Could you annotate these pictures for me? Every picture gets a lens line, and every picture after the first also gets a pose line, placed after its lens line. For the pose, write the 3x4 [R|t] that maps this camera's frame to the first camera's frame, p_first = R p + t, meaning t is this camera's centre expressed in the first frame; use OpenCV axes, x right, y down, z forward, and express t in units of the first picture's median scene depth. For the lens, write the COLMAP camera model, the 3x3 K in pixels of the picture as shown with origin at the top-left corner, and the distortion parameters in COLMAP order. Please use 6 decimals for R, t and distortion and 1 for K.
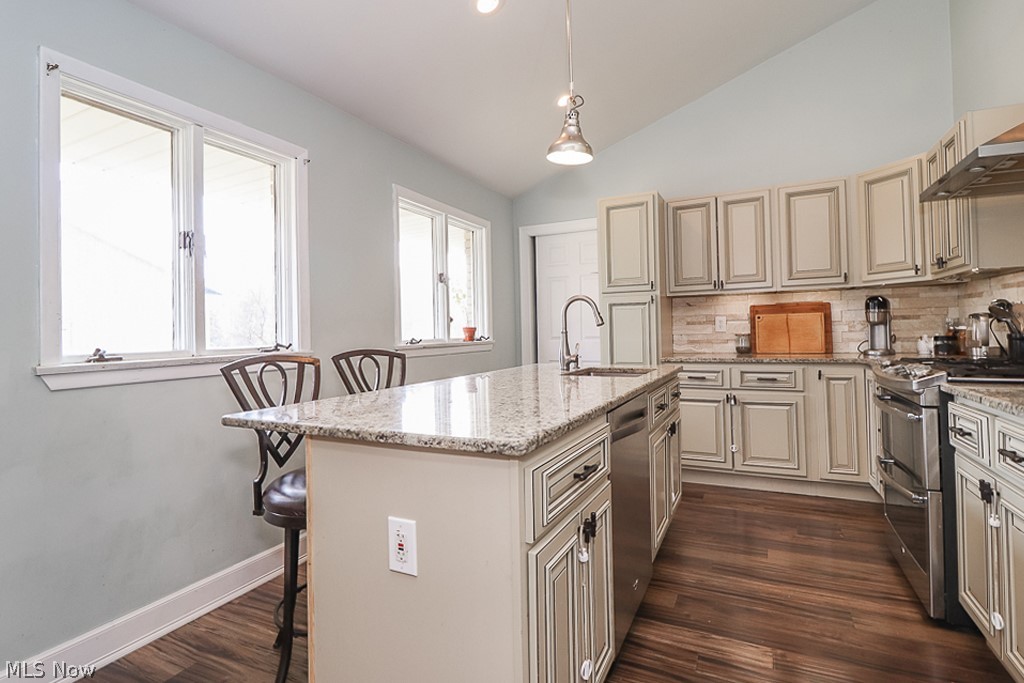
lens RADIAL K [[509.2, 0, 508.8], [0, 509.2, 324.2], [0, 0, 1]] dist [0.006991, -0.000066]
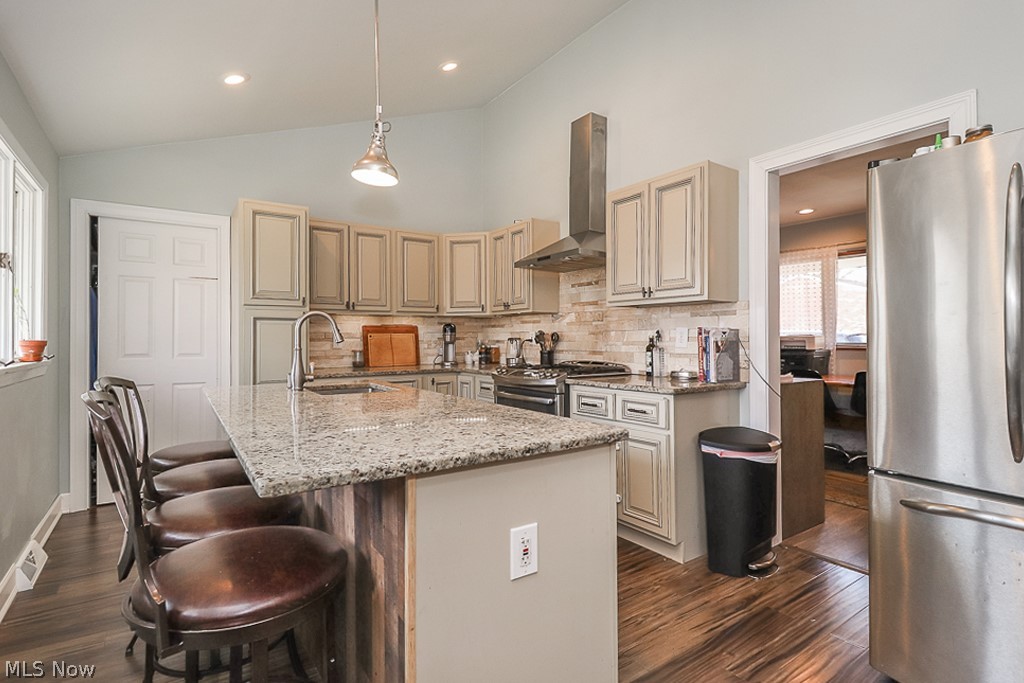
lens RADIAL K [[509.2, 0, 508.8], [0, 509.2, 324.2], [0, 0, 1]] dist [0.006991, -0.000066]
pose [[0.485597, 0.043418, 0.873104, -0.418935], [-0.018977, 0.999054, -0.039127, -0.000755], [-0.873977, 0.002431, 0.485961, 0.177684]]
